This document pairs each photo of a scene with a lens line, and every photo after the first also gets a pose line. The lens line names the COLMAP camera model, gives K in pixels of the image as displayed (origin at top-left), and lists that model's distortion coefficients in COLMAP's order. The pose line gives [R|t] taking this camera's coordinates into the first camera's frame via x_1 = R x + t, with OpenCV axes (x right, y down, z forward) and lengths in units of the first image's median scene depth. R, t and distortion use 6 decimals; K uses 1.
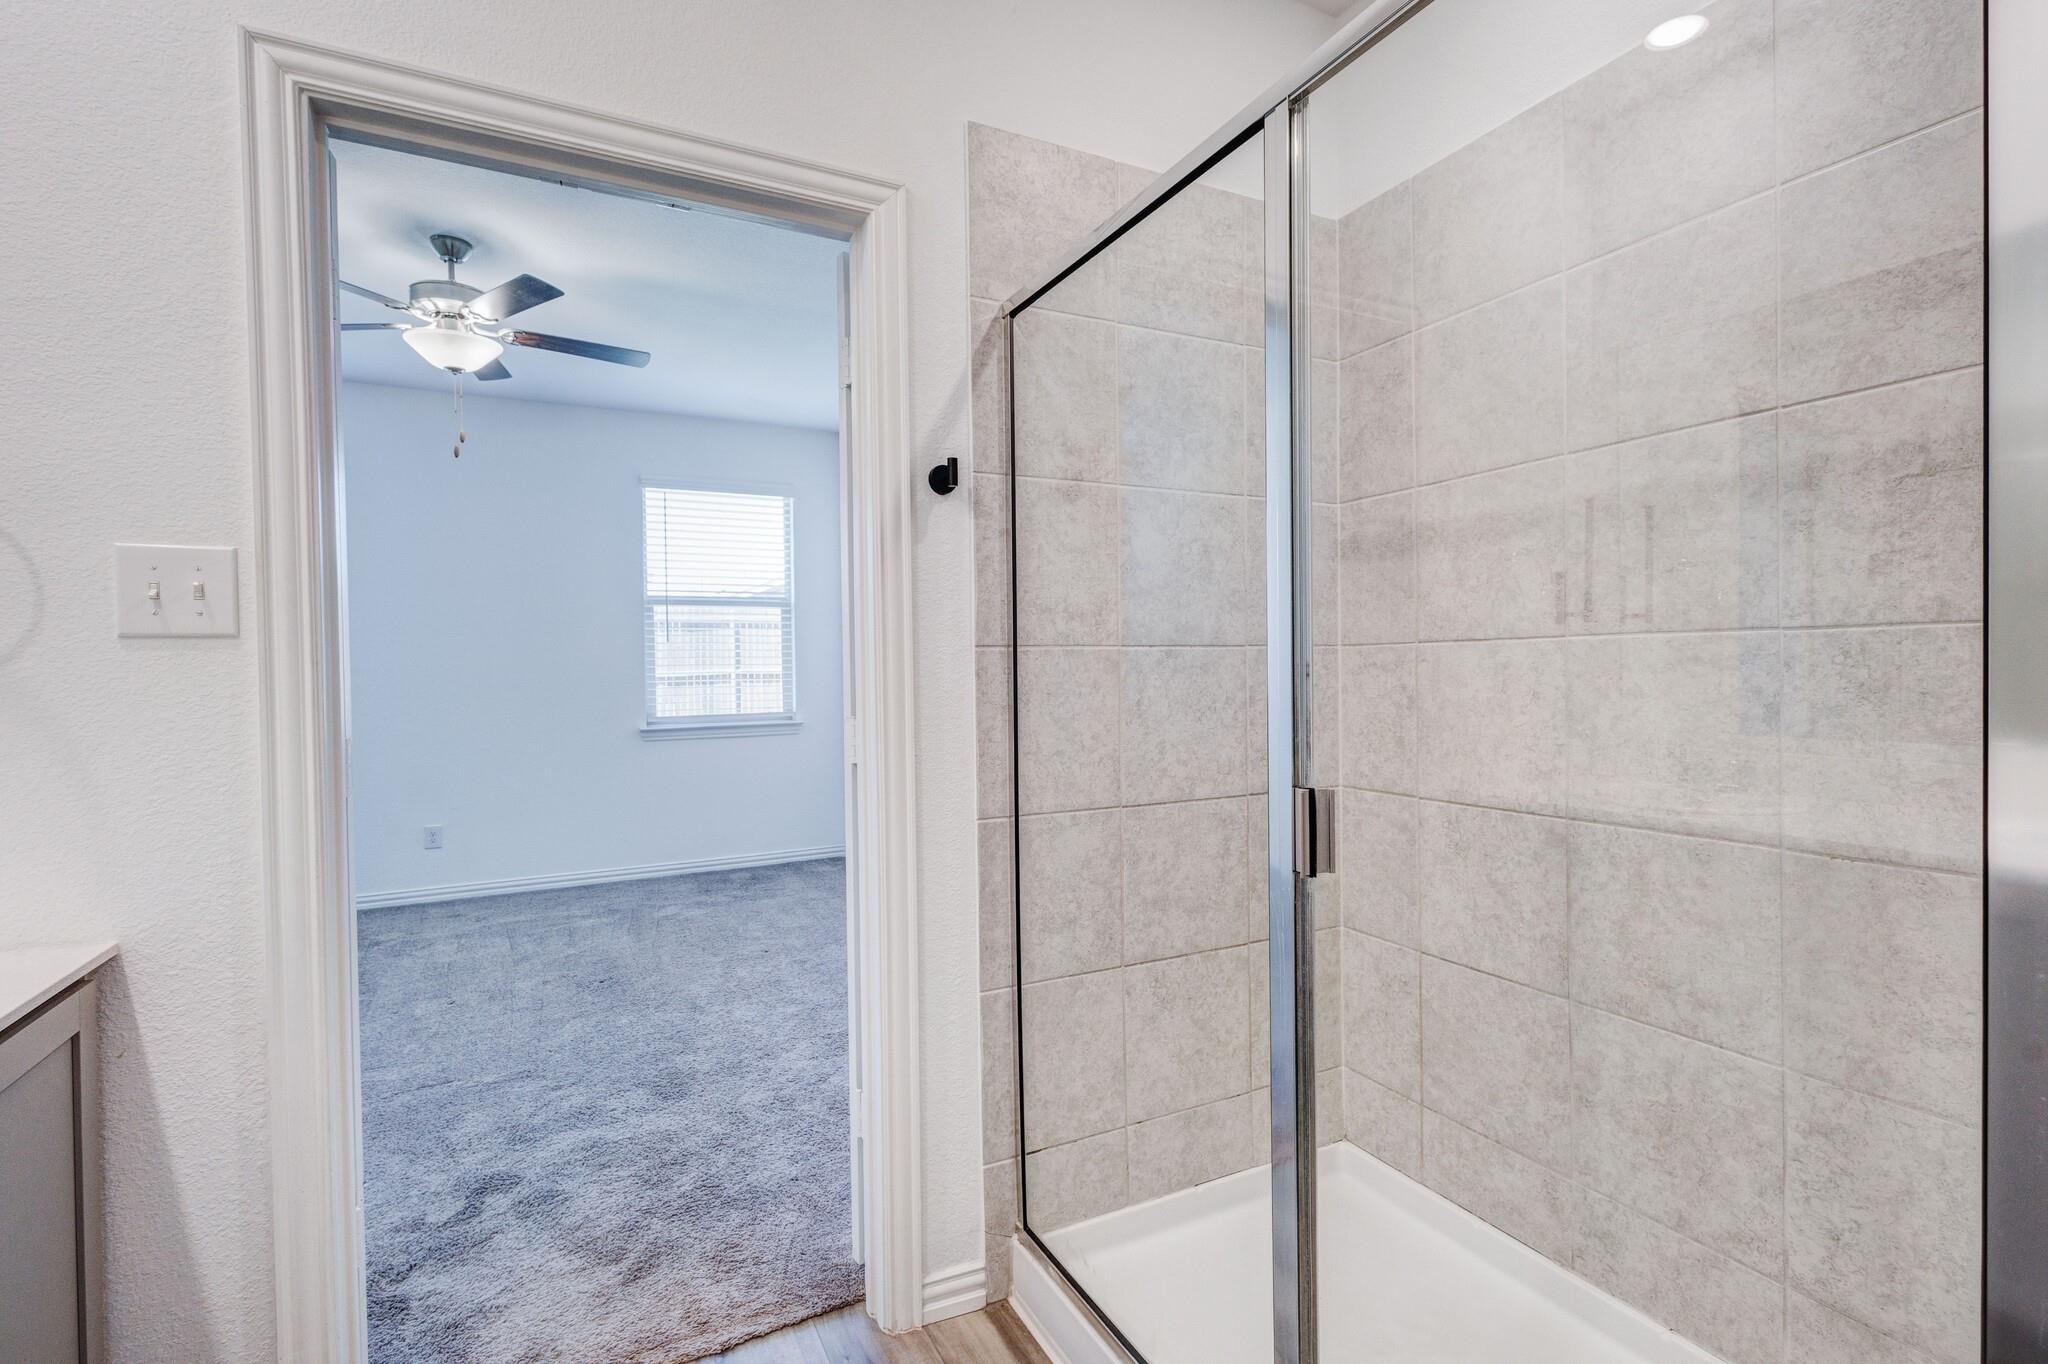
lens RADIAL K [[939.5, 0, 1023.2], [0, 939.5, 681.6], [0, 0, 1]] dist [0.005128, -0.003236]
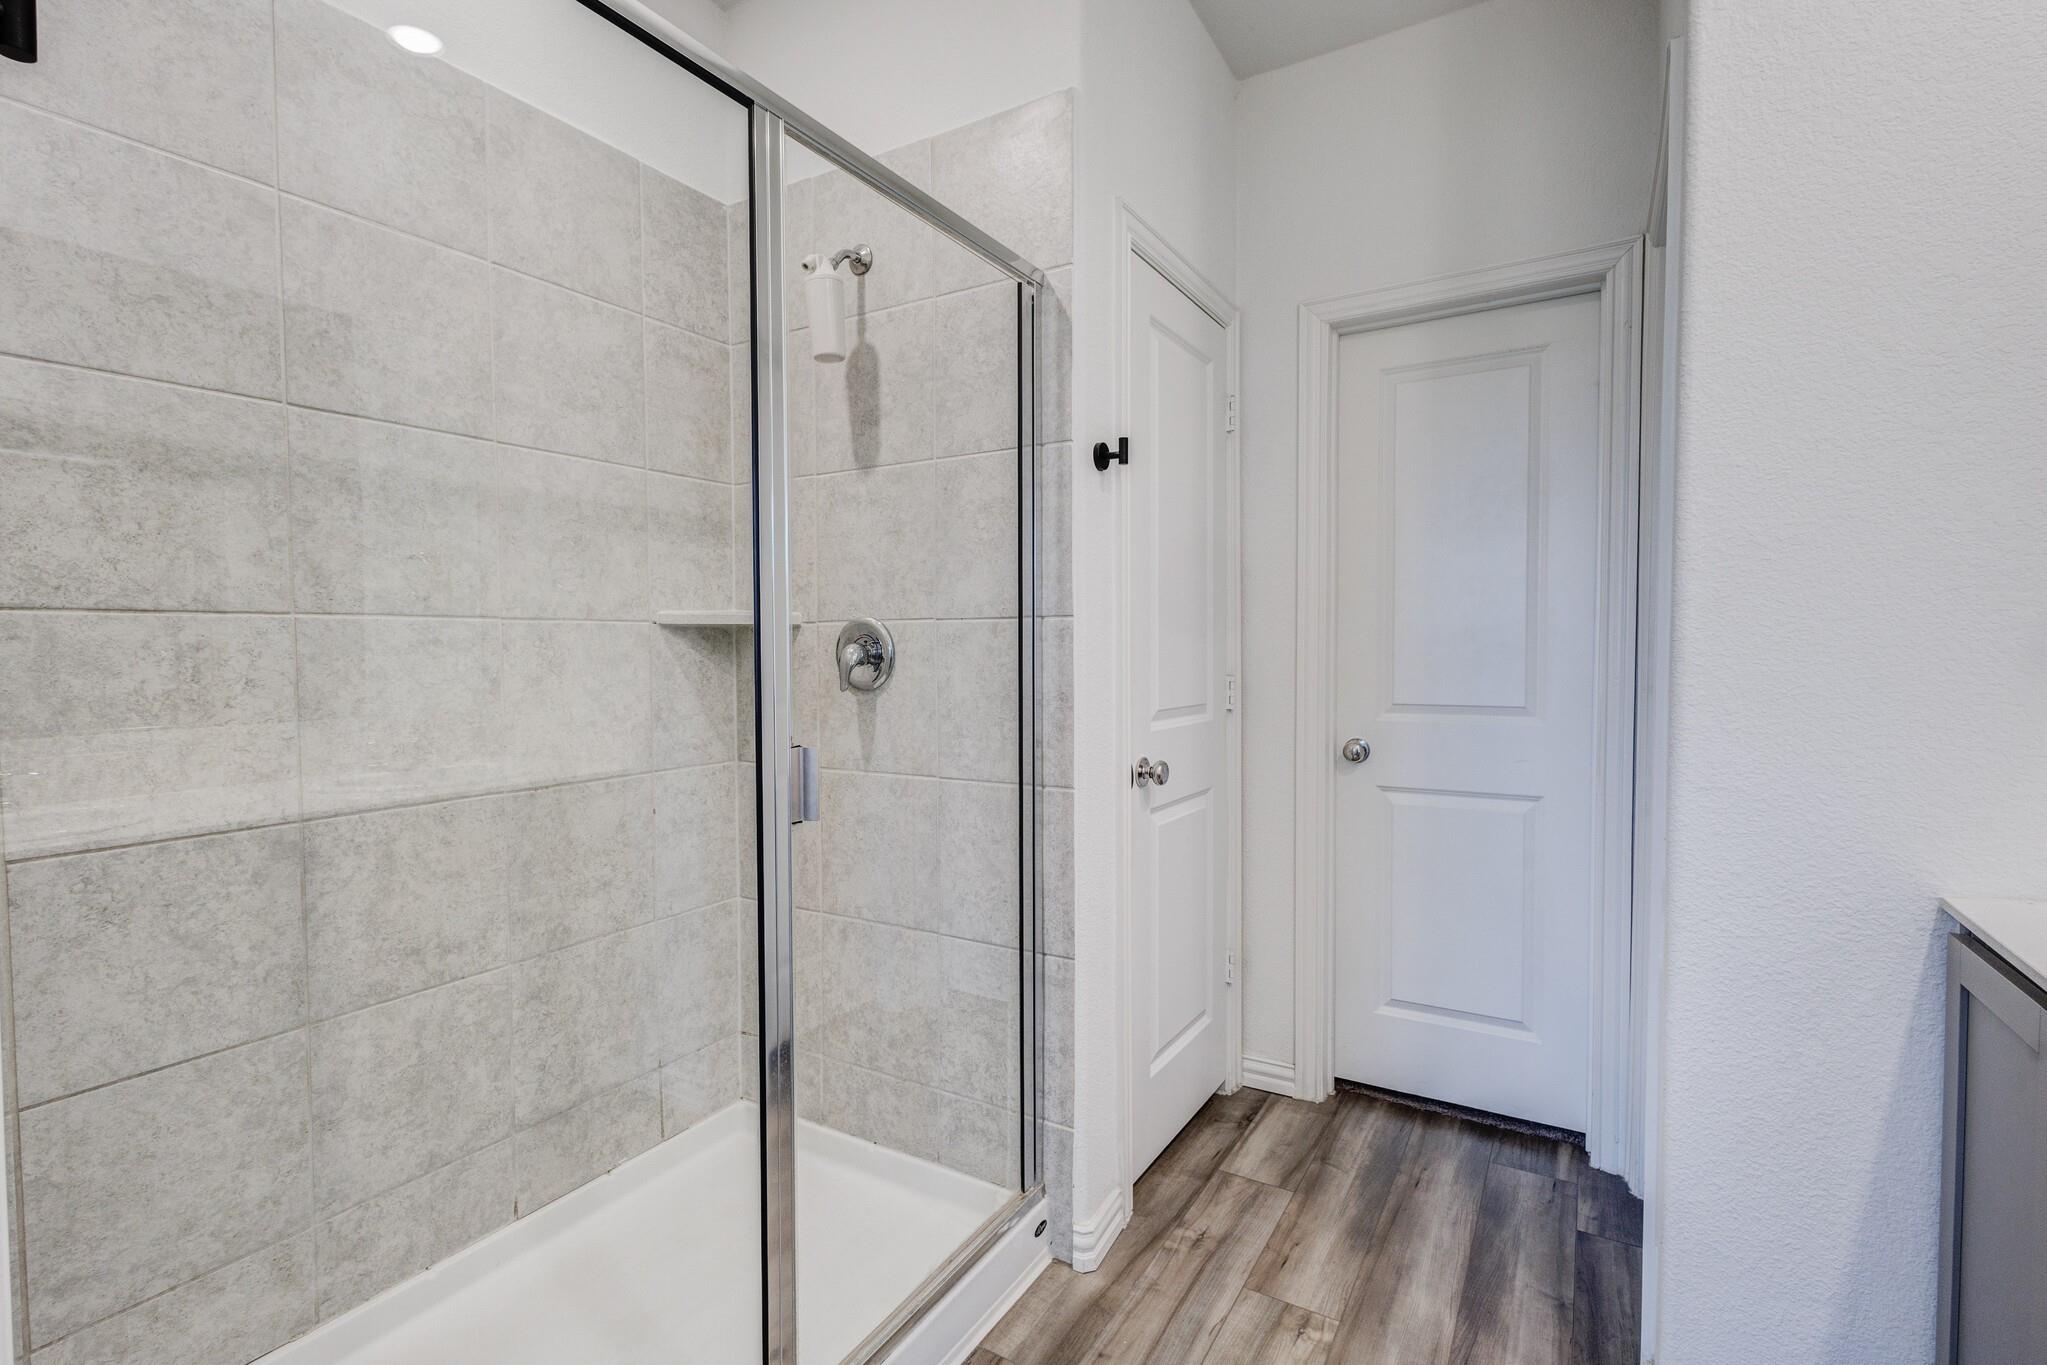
lens RADIAL K [[939.1, 0, 1023.2], [0, 939.1, 676.3], [0, 0, 1]] dist [0.005128, -0.003236]
pose [[-0.526903, -0.014659, 0.849799, -0.538987], [0.022407, 0.999264, 0.031131, -0.001915], [-0.849630, 0.035444, -0.526186, 0.914355]]
